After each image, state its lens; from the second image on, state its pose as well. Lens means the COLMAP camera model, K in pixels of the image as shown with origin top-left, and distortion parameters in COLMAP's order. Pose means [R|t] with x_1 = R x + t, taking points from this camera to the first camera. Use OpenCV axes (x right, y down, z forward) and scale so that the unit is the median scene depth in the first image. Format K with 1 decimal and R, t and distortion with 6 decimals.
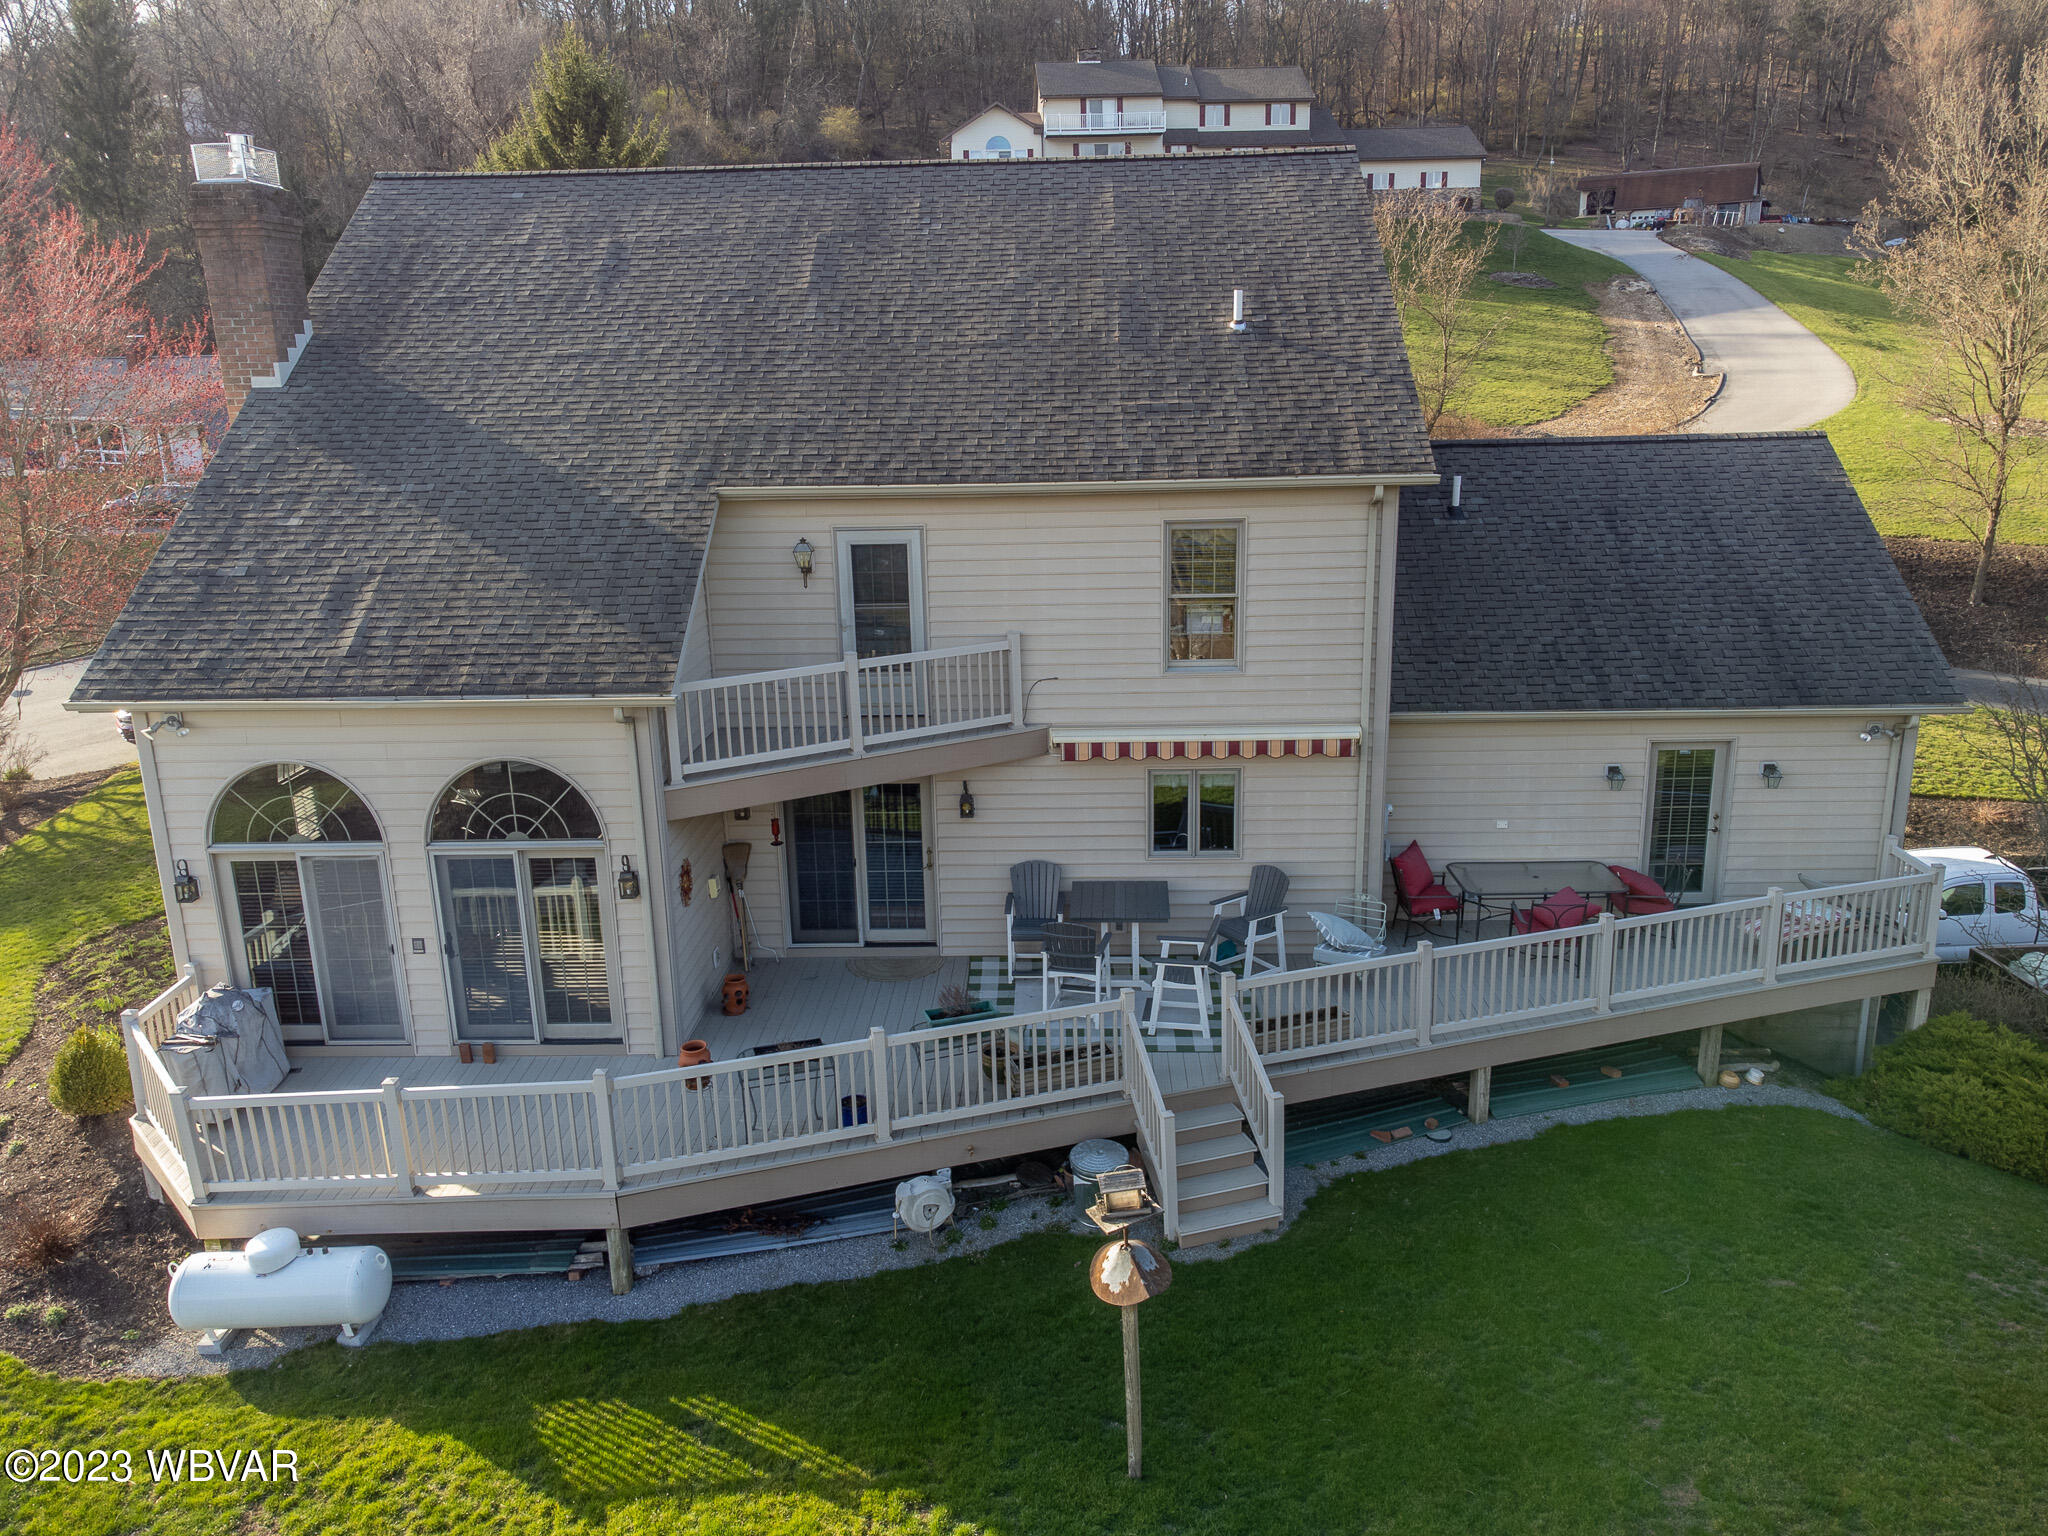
lens RADIAL K [[1532.1, 0, 1018.3], [0, 1532.1, 764.7], [0, 0, 1]] dist [0.035525, -0.006371]
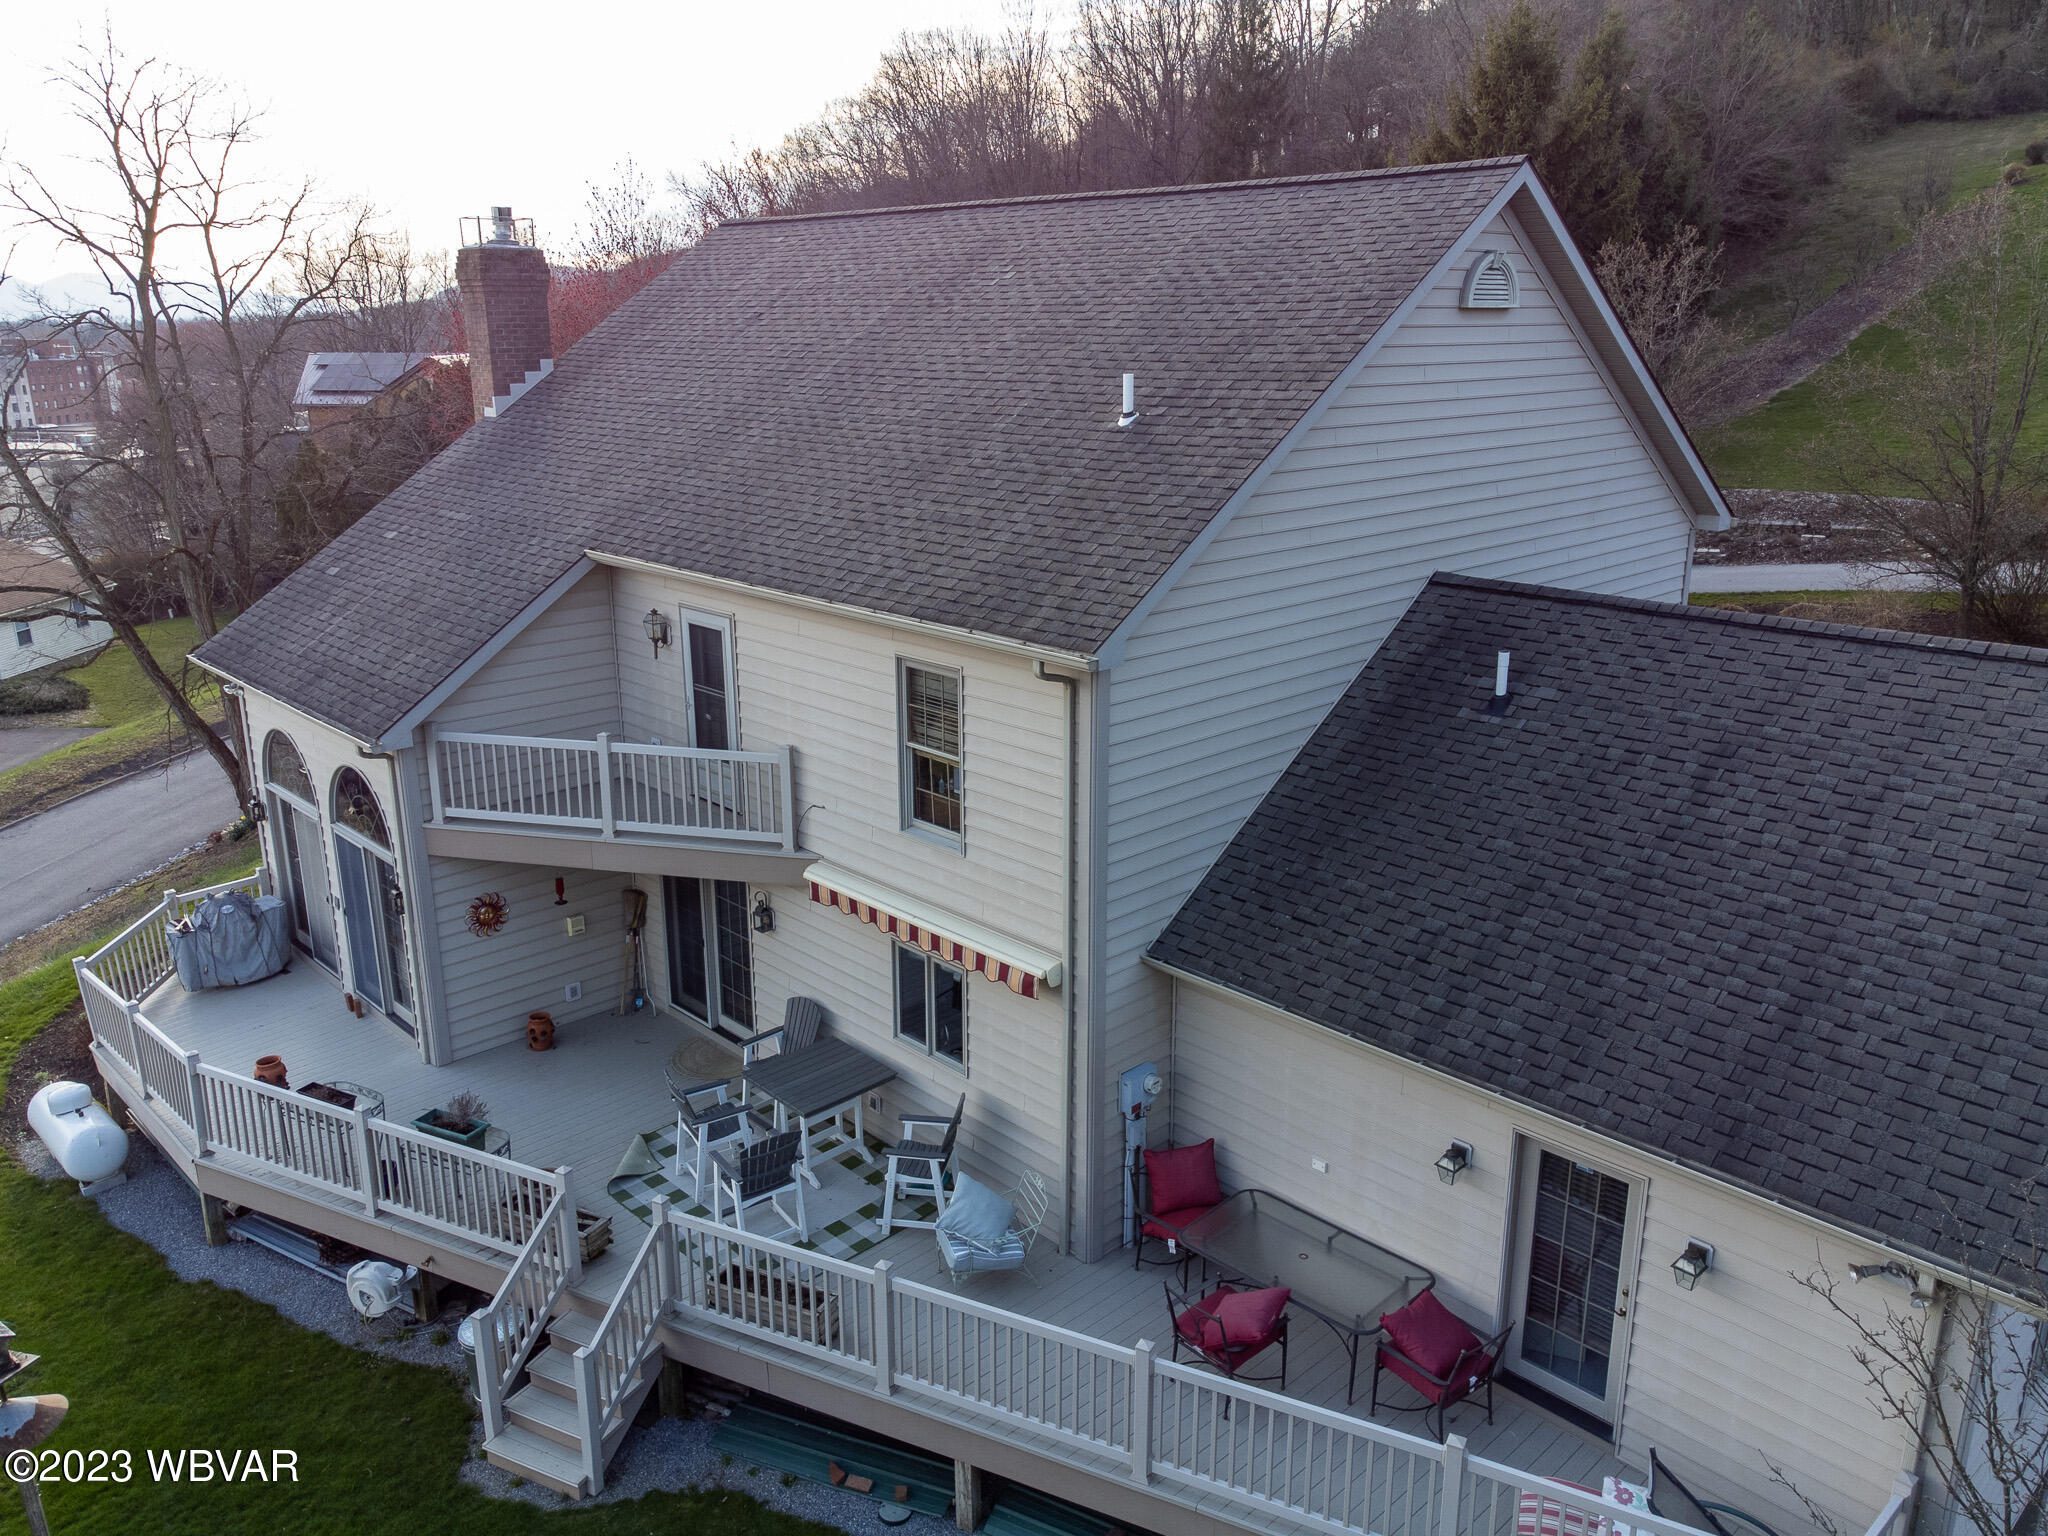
lens RADIAL K [[1532.1, 0, 1018.3], [0, 1532.1, 764.7], [0, 0, 1]] dist [0.035525, -0.006371]
pose [[0.717345, 0.216233, -0.662314, 0.701983], [-0.198055, 0.974689, 0.103706, -0.199235], [0.667975, 0.056782, 0.742014, 0.431138]]
